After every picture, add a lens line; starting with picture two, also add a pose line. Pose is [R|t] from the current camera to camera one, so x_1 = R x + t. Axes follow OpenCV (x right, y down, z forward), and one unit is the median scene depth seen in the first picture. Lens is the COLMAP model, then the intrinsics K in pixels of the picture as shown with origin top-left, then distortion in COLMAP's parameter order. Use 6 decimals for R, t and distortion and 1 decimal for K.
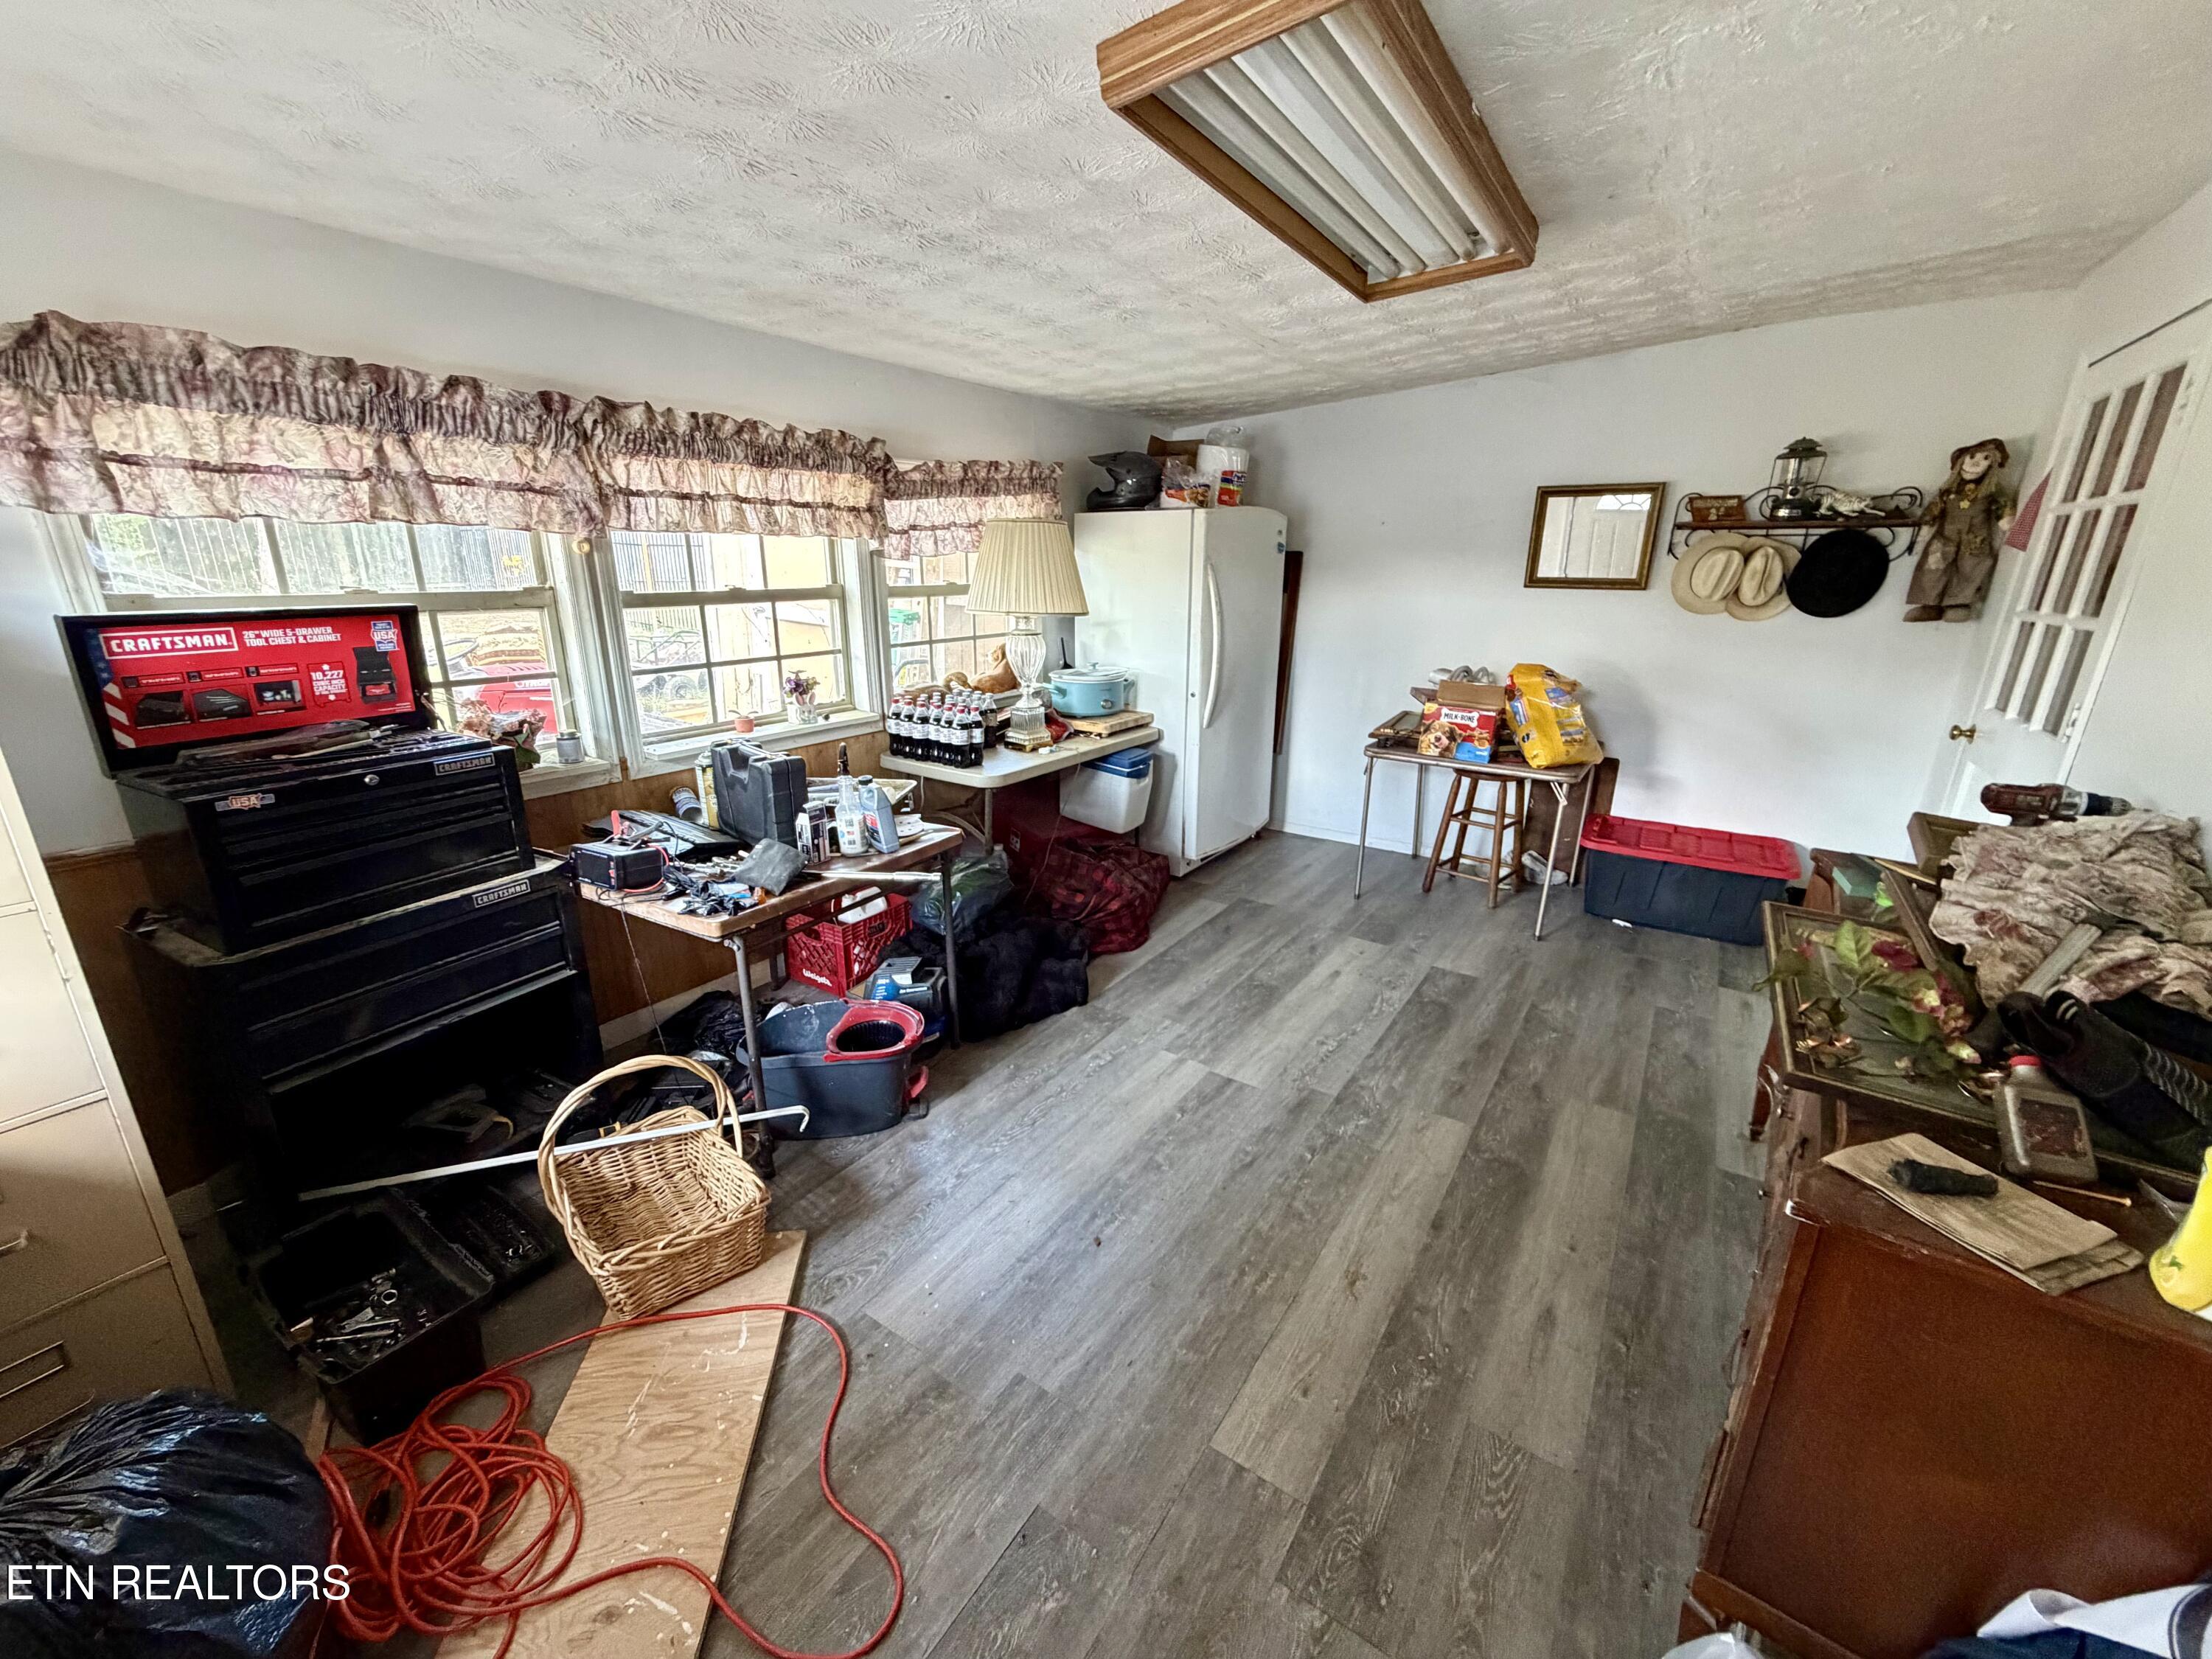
lens RADIAL K [[876.3, 0, 1100.4], [0, 876.3, 831.9], [0, 0, 1]] dist [-0.001857, 0.000370]
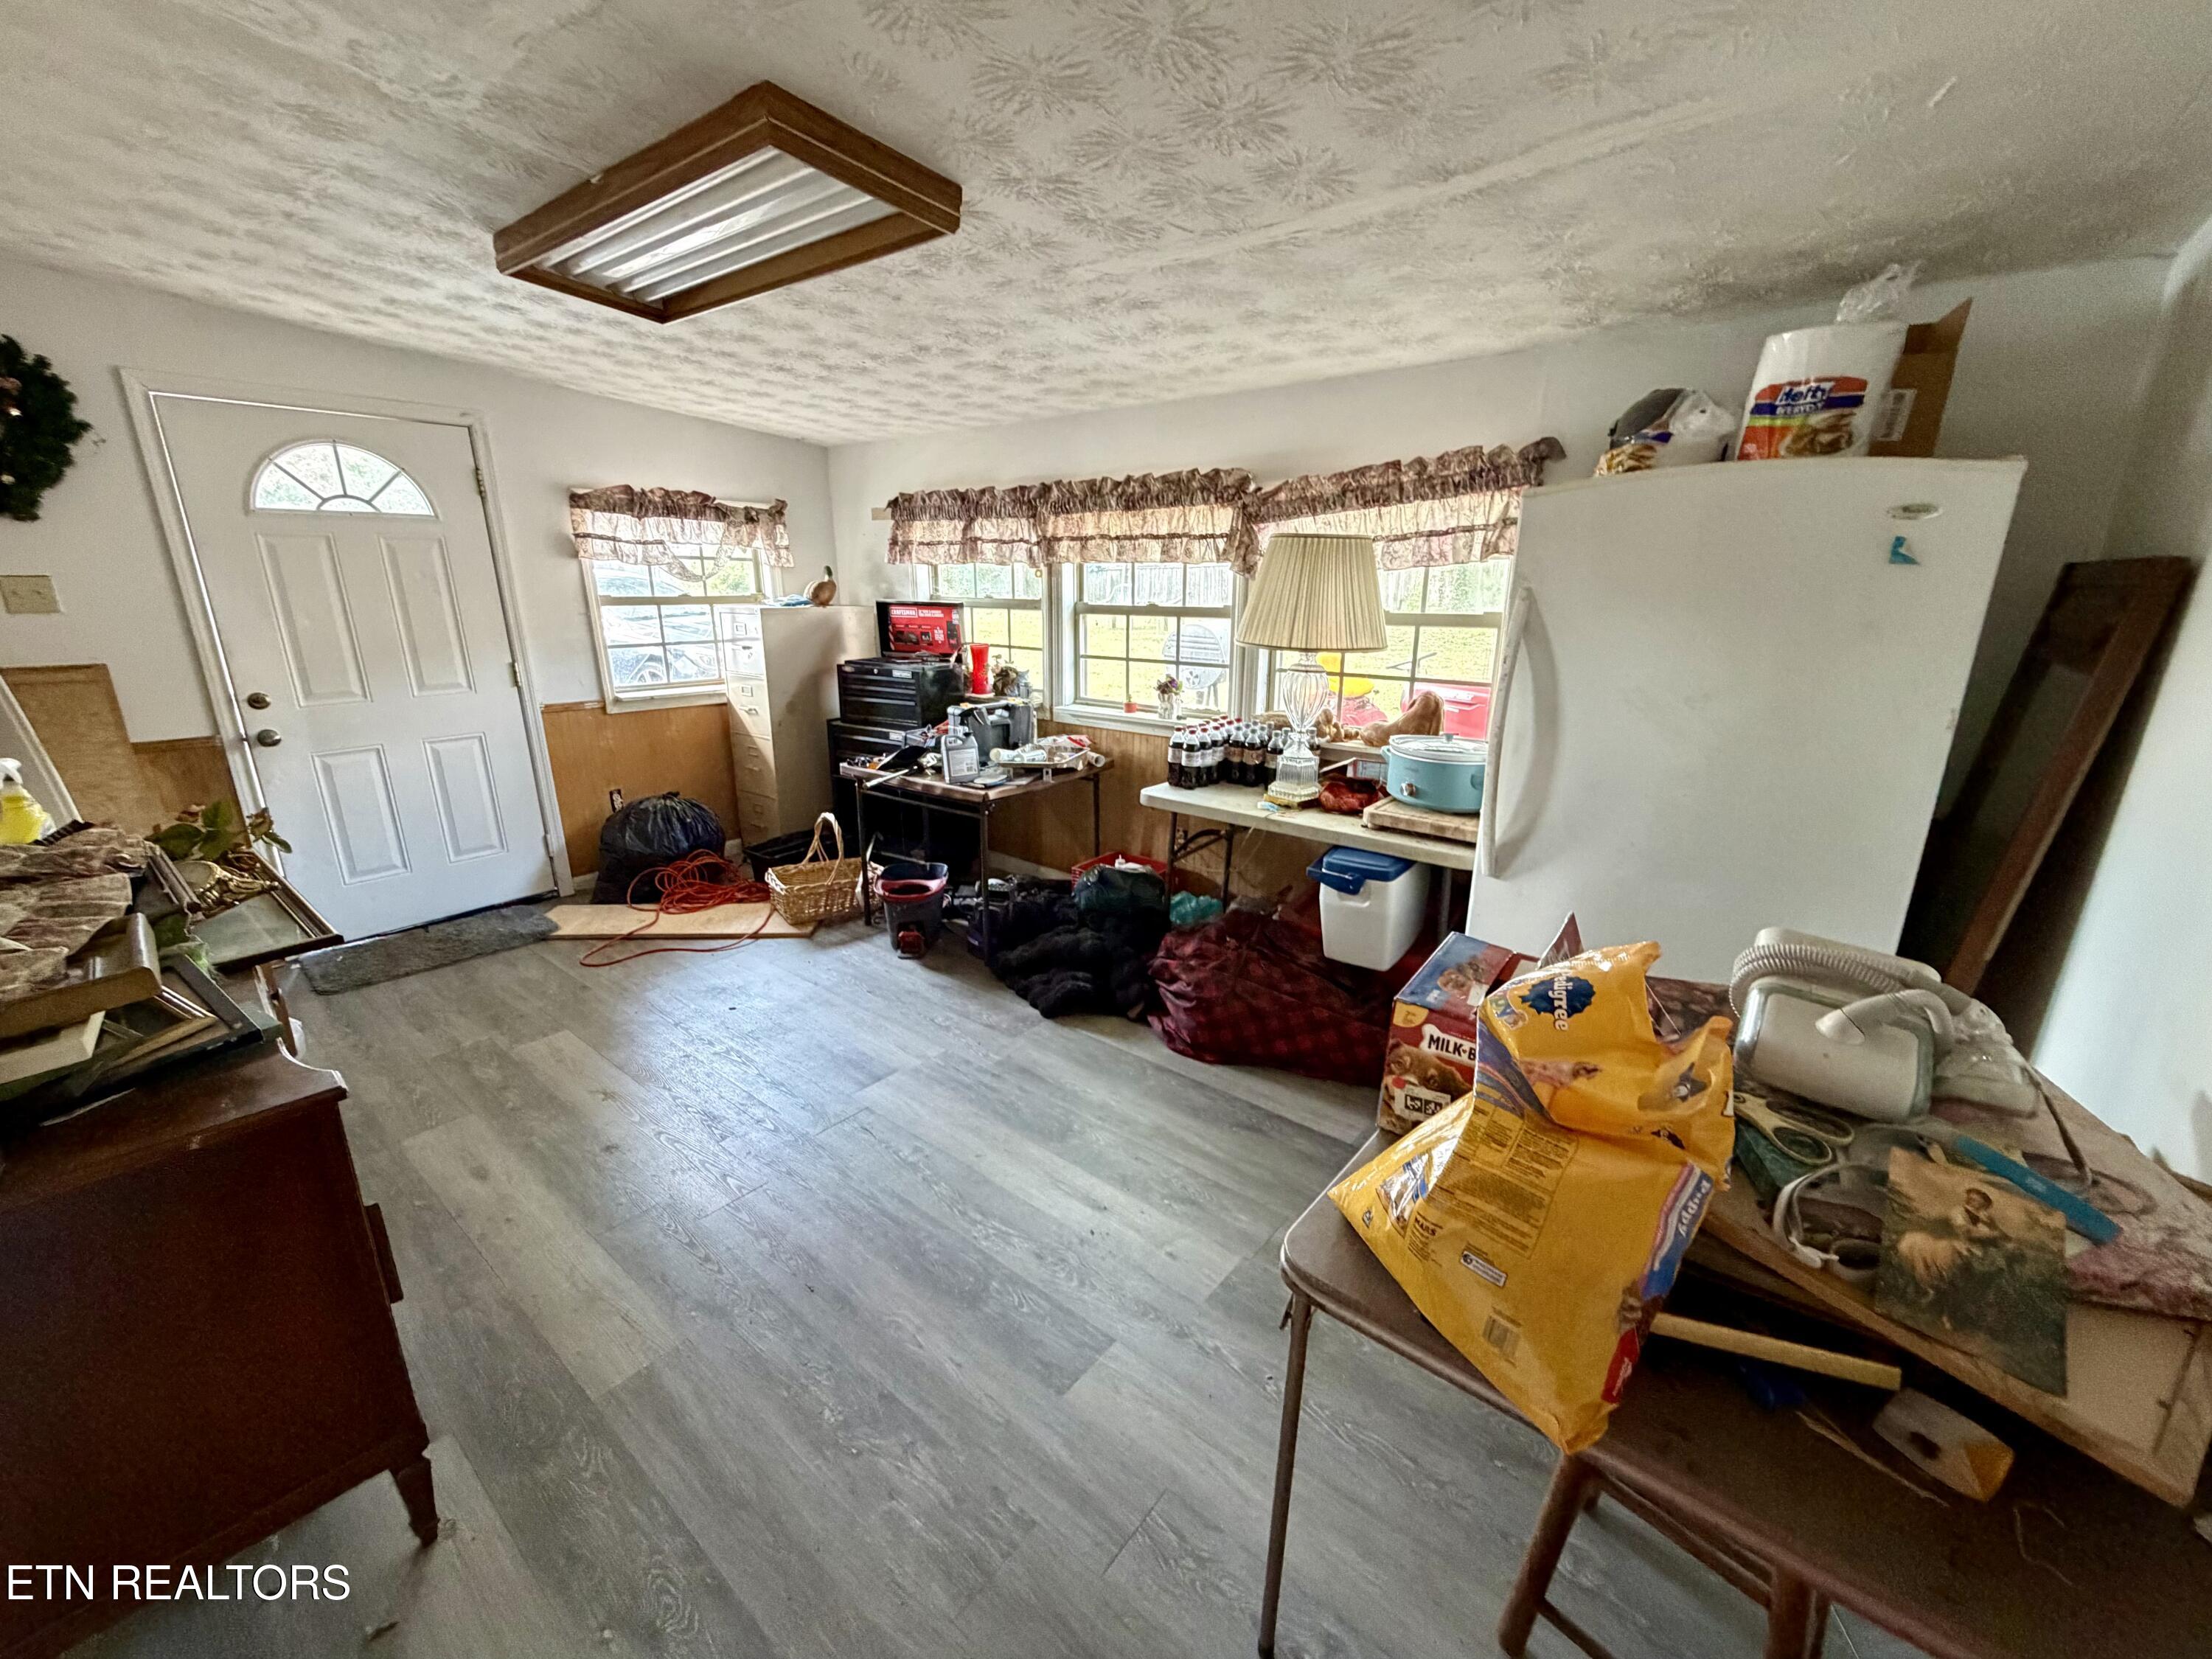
lens RADIAL K [[876.3, 0, 1102.5], [0, 876.3, 832.1], [0, 0, 1]] dist [-0.001857, 0.000370]
pose [[-0.078064, 0.264080, -0.961336, 1.112179], [-0.306847, 0.911104, 0.275198, -0.367345], [0.948552, 0.316466, 0.009908, 1.232587]]
